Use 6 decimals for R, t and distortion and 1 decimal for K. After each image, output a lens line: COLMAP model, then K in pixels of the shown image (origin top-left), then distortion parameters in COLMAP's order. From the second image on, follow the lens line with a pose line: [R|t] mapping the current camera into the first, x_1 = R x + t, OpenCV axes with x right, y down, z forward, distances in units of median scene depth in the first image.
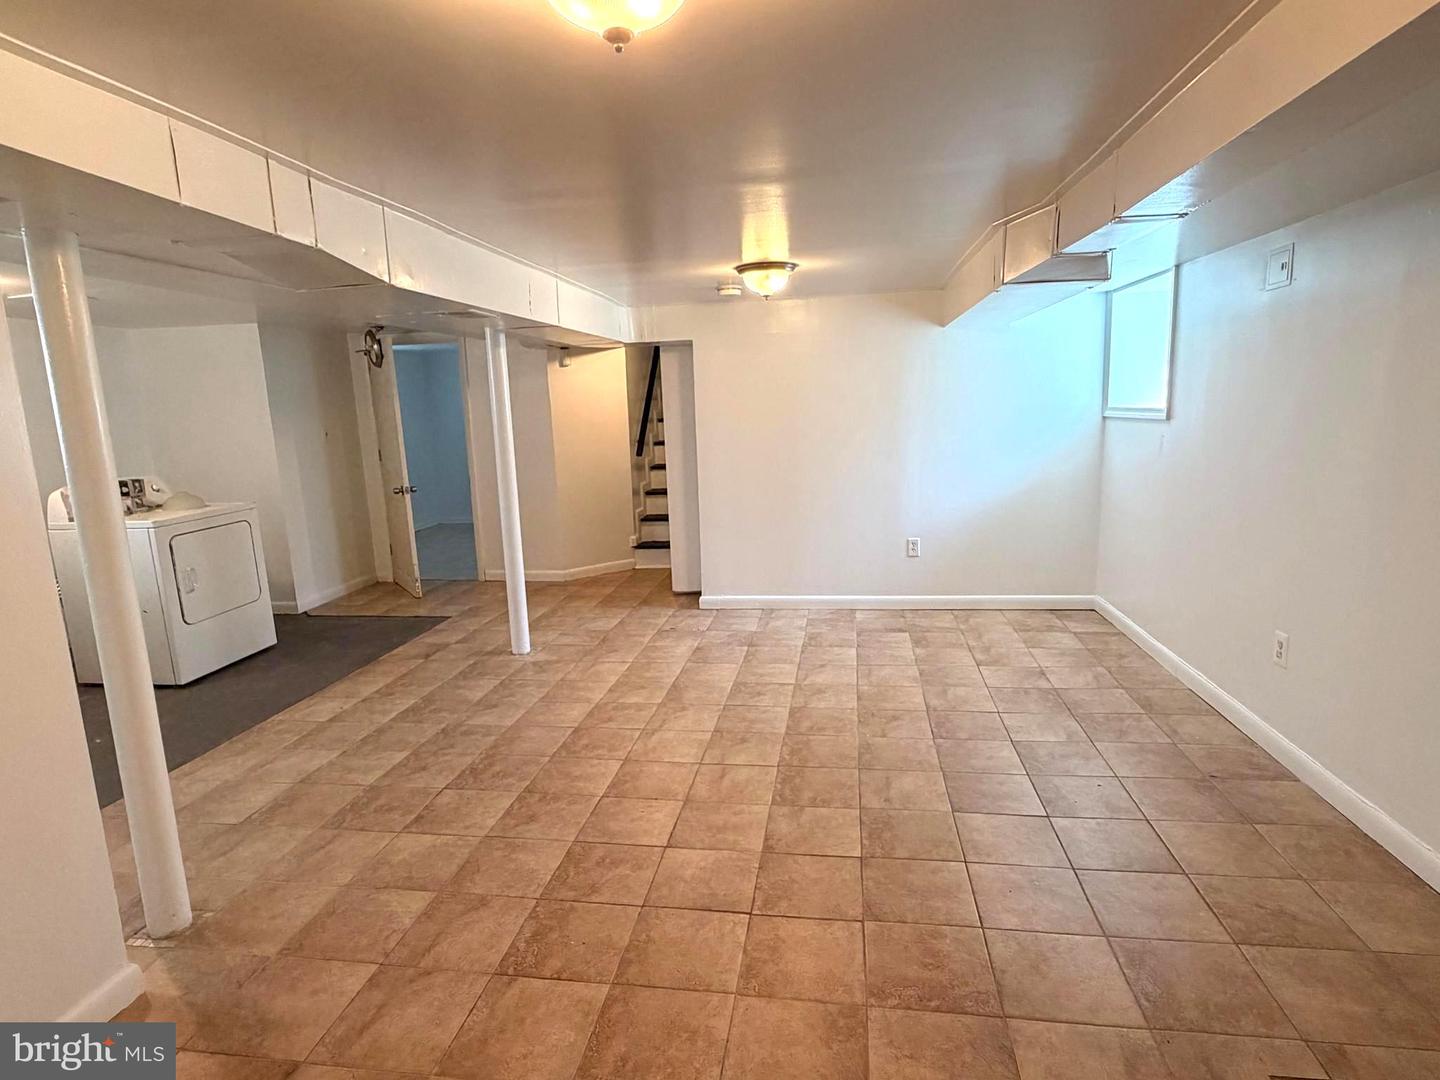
lens RADIAL K [[821.5, 0, 721.1], [0, 821.5, 552.6], [0, 0, 1]] dist [0.000010, 0.001200]
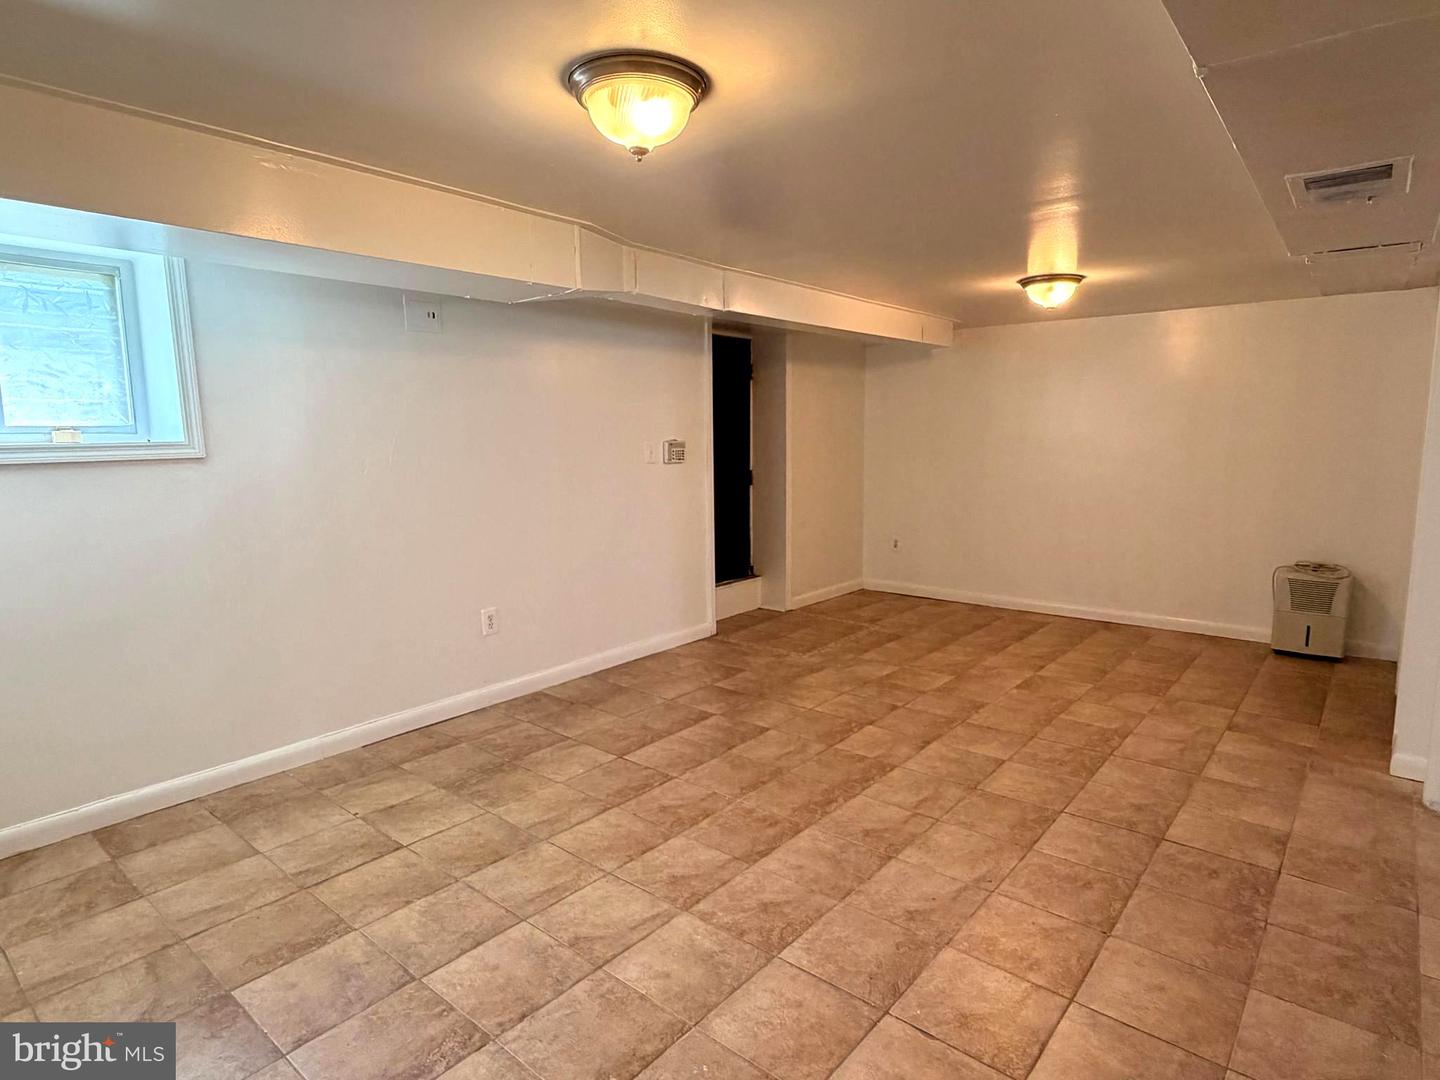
lens RADIAL K [[821.5, 0, 721.1], [0, 821.5, 552.6], [0, 0, 1]] dist [0.000010, 0.001200]
pose [[-0.860549, -0.030976, 0.508425, -0.237947], [0.132643, 0.950085, 0.282392, -0.258511], [-0.491795, 0.310451, -0.813485, 1.599336]]
